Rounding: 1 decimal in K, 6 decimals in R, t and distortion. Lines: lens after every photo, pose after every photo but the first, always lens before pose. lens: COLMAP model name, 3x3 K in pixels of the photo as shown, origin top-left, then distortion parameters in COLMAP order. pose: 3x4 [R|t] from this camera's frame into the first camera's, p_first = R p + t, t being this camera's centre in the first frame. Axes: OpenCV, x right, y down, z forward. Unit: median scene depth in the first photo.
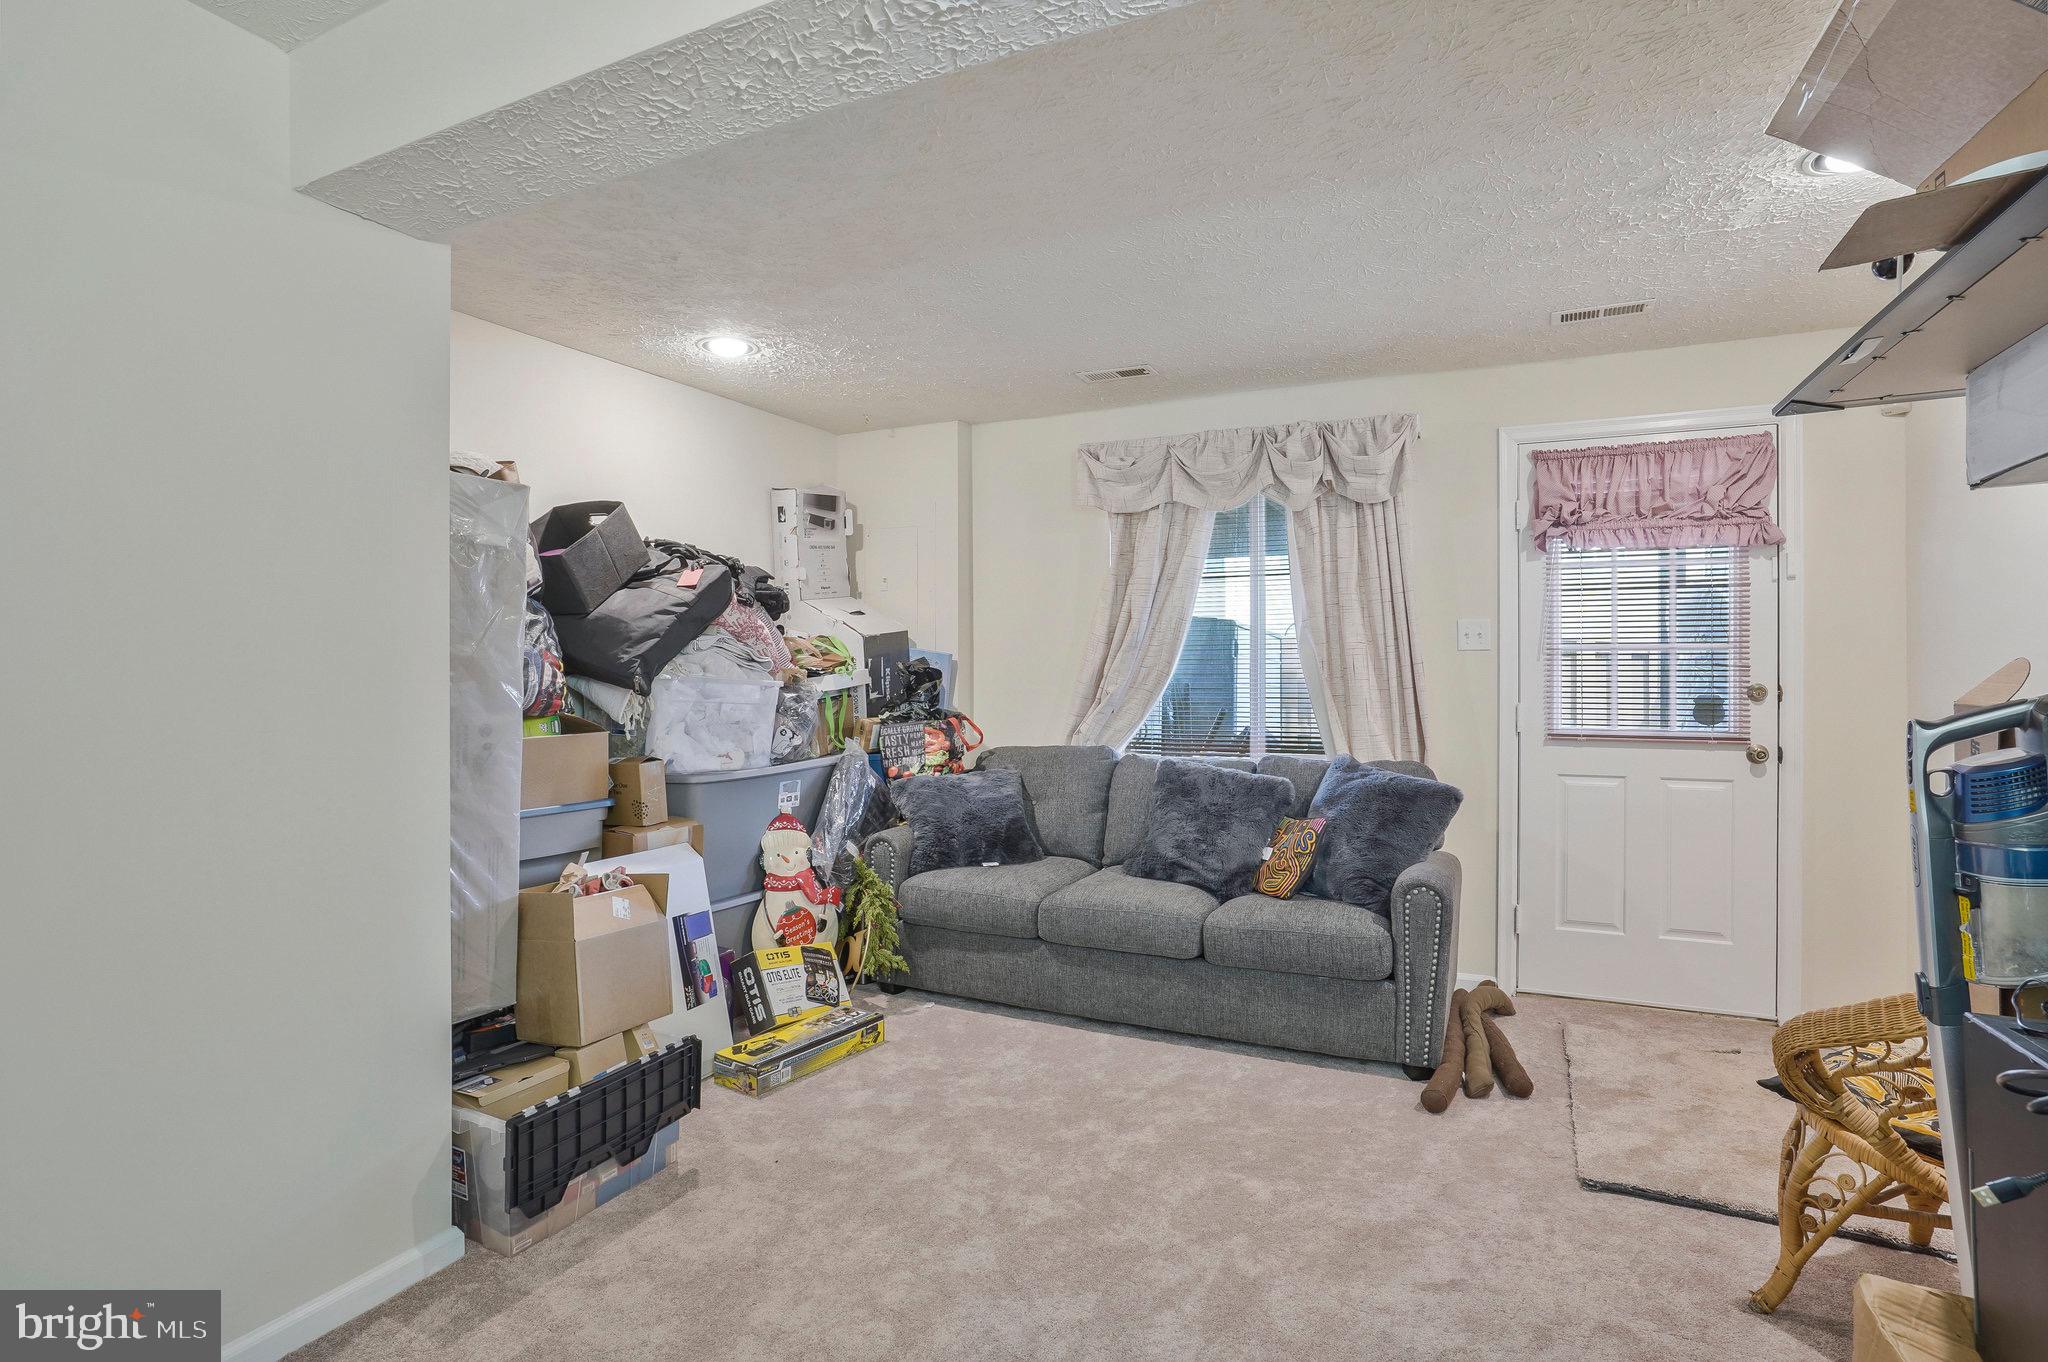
lens RADIAL K [[1010.4, 0, 1095.5], [0, 1010.4, 632.9], [0, 0, 1]] dist [-0.044411, 0.041485]
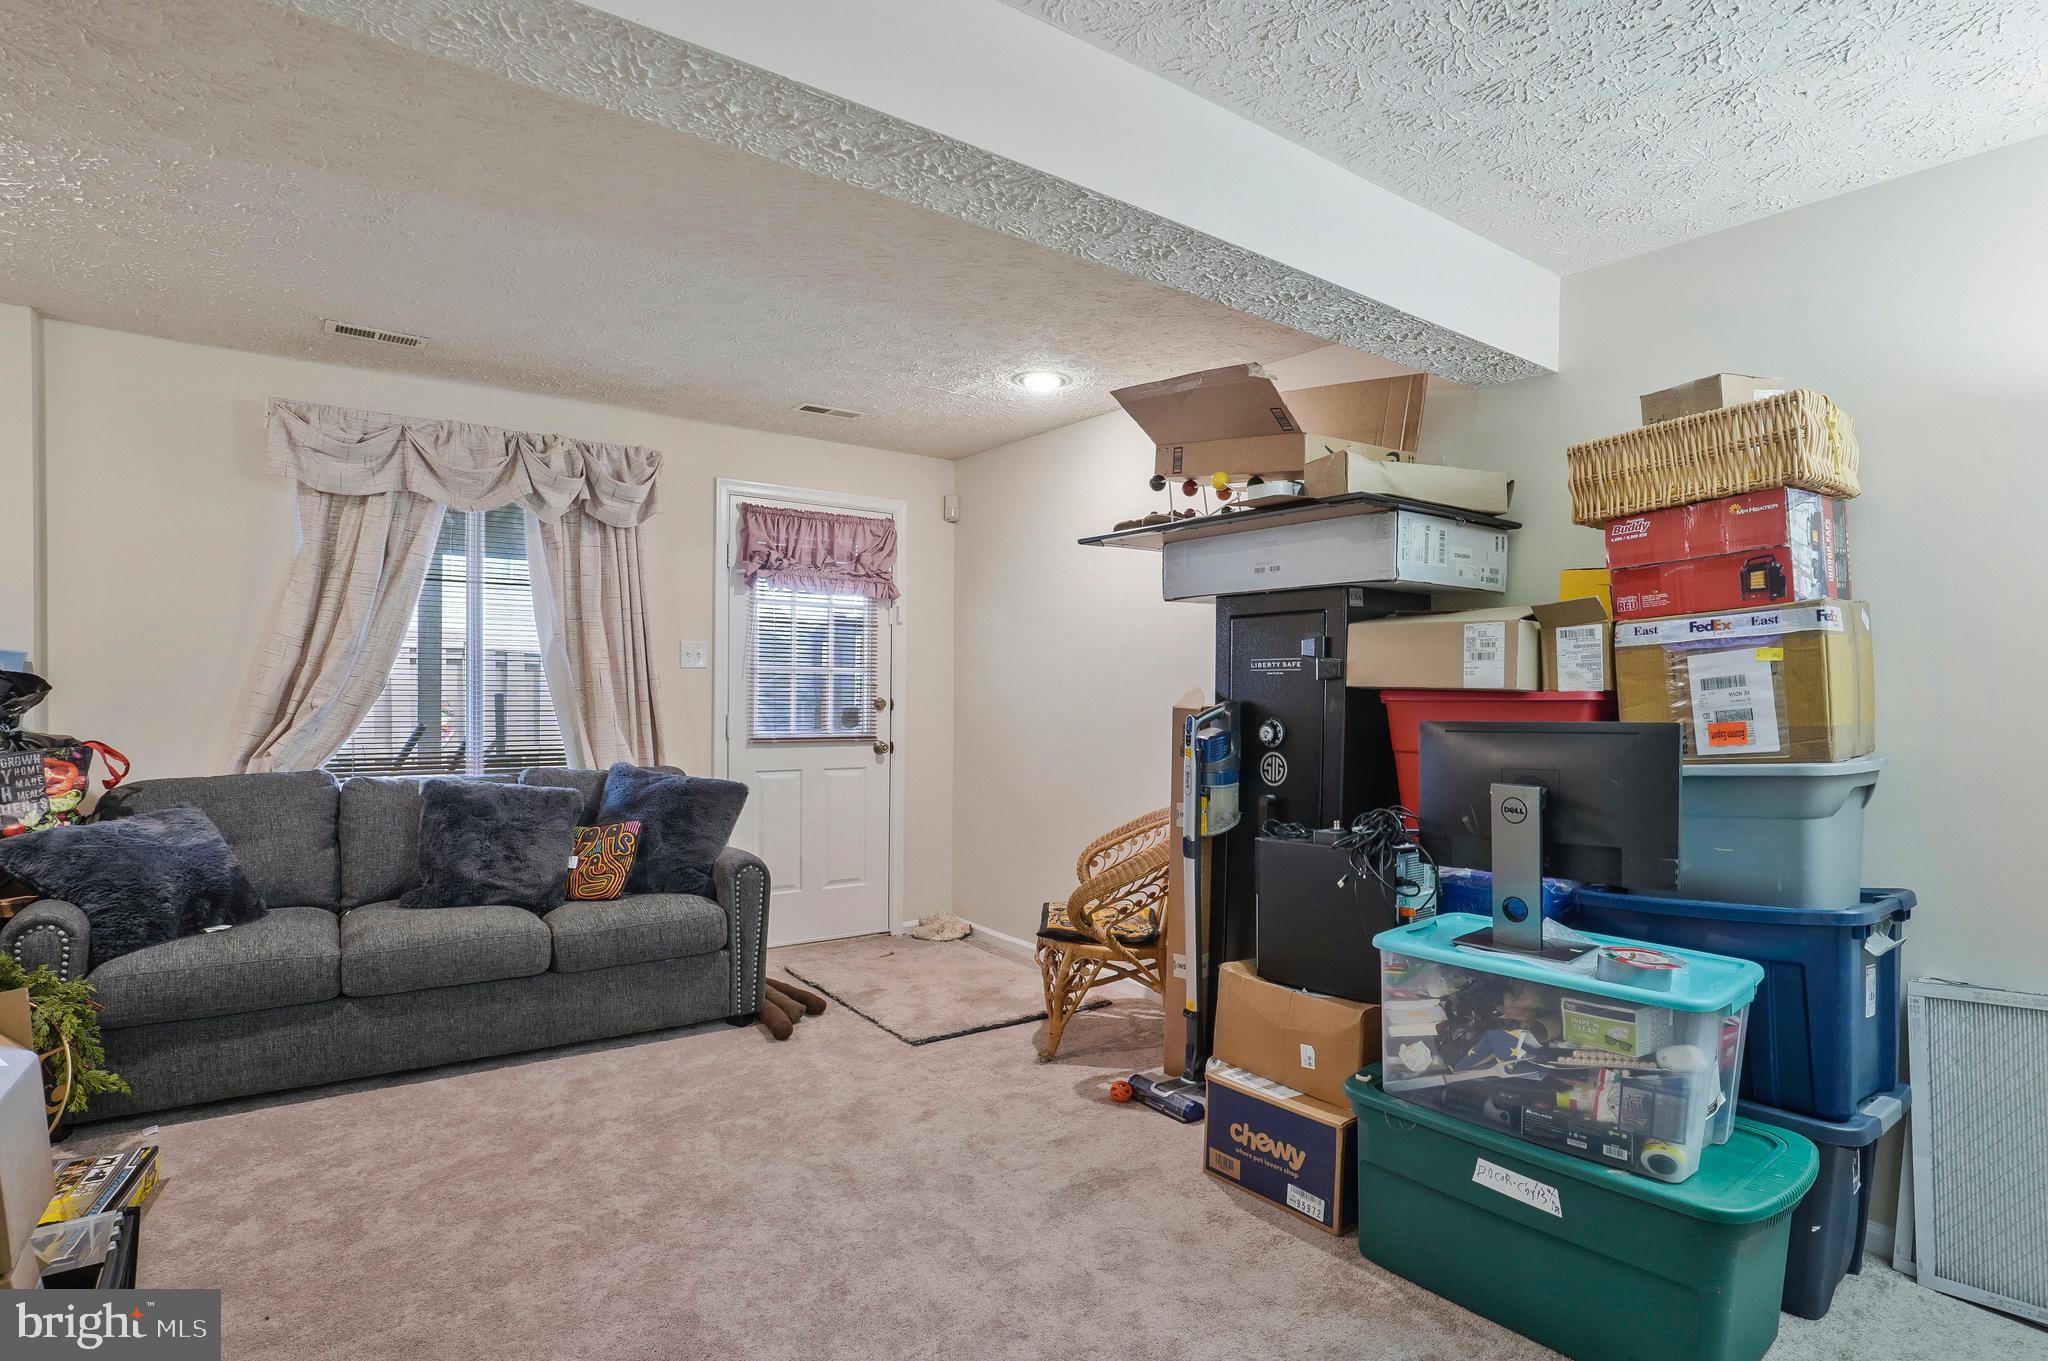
lens RADIAL K [[1007.3, 0, 1024.0], [0, 1007.3, 680.5], [0, 0, 1]] dist [-0.037431, 0.041453]
pose [[0.535732, 0.015858, 0.844239, -0.421040], [-0.043147, 0.999032, 0.008614, 0.005933], [-0.843285, -0.041041, 0.535897, 0.071630]]
